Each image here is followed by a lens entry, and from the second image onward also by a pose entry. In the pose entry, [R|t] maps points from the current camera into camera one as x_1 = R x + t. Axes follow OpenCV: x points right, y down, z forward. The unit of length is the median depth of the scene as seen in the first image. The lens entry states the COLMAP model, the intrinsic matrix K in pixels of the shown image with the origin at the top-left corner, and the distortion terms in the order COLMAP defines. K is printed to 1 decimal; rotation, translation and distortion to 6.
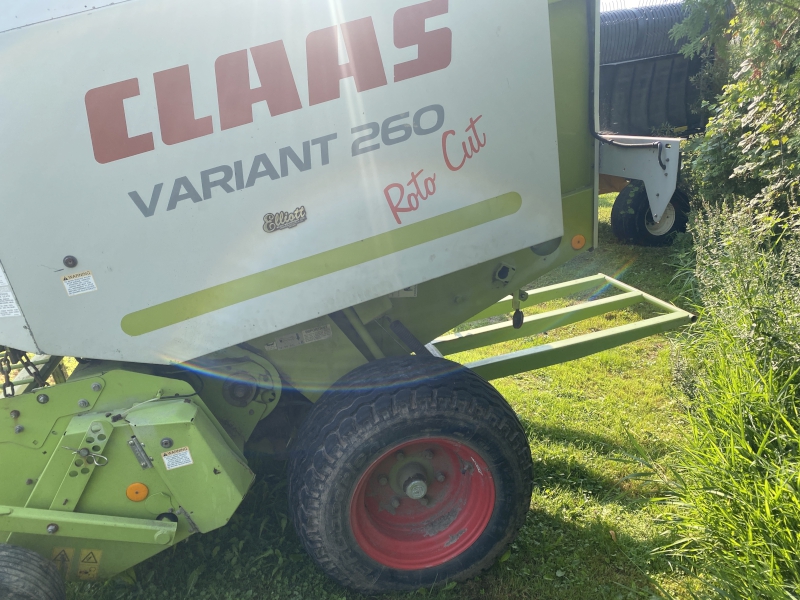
lens RADIAL K [[626.1, 0, 402.0], [0, 626.1, 308.1], [0, 0, 1]] dist [0.047434, -0.056141]
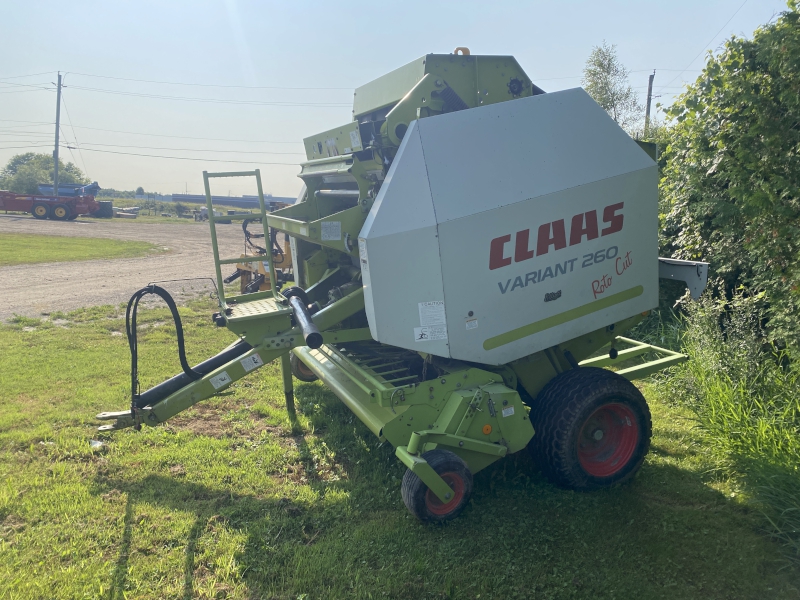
lens RADIAL K [[626.1, 0, 391.3], [0, 626.1, 291.4], [0, 0, 1]] dist [0.047434, -0.056141]
pose [[0.984381, 0.019194, 0.175003, -1.113481], [0.009072, 0.987188, -0.159305, 0.179496], [-0.175819, 0.158405, 0.971594, -0.990165]]
